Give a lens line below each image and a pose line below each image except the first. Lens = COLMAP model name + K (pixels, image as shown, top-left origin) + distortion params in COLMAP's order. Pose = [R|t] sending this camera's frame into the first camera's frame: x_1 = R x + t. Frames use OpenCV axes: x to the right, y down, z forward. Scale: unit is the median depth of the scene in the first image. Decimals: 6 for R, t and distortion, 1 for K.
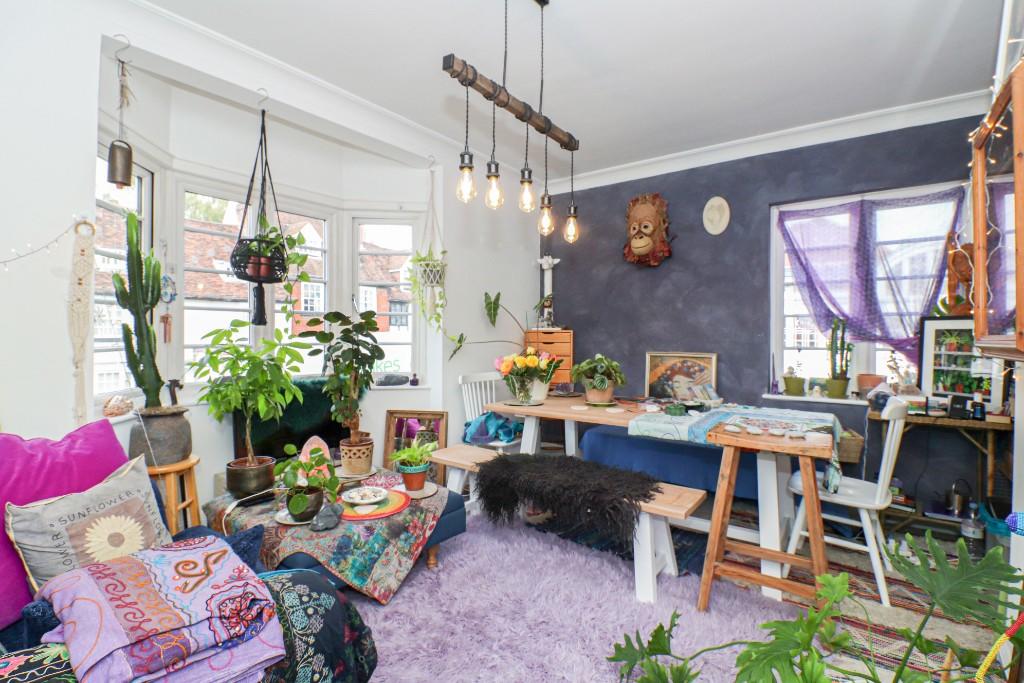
lens RADIAL K [[482.5, 0, 492.7], [0, 482.5, 336.4], [0, 0, 1]] dist [-0.002604, -0.013835]
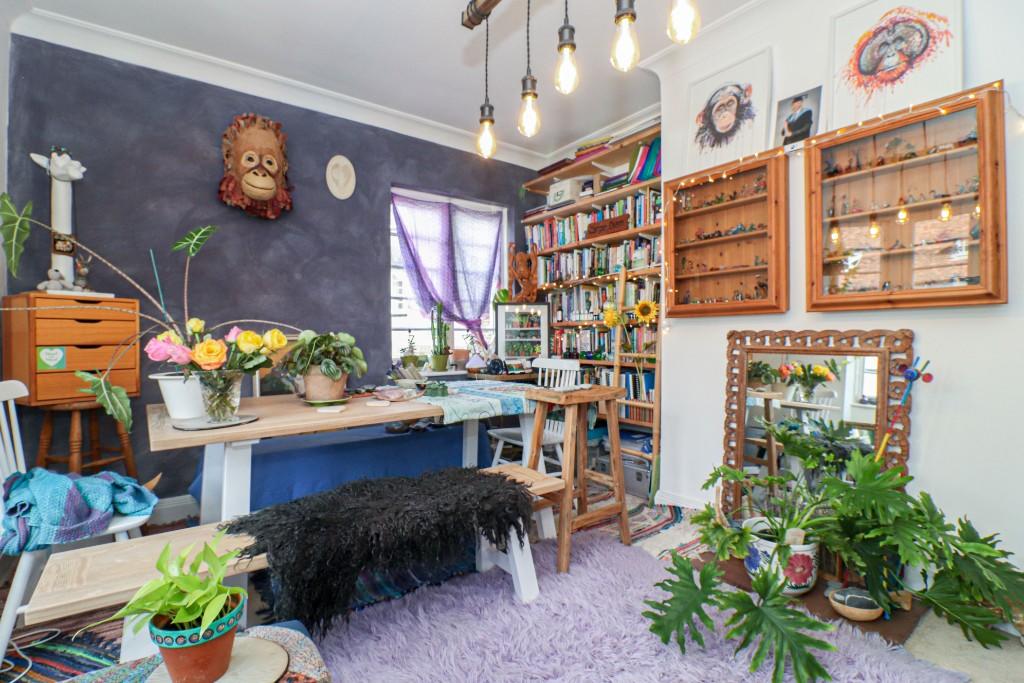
lens RADIAL K [[491.5, 0, 513.7], [0, 491.5, 344.3], [0, 0, 1]] dist [0.000472, -0.010261]
pose [[0.249975, -0.018051, 0.968084, -0.343592], [0.015038, 0.999778, 0.014759, 0.046062], [-0.968136, 0.010868, 0.250191, 0.504674]]
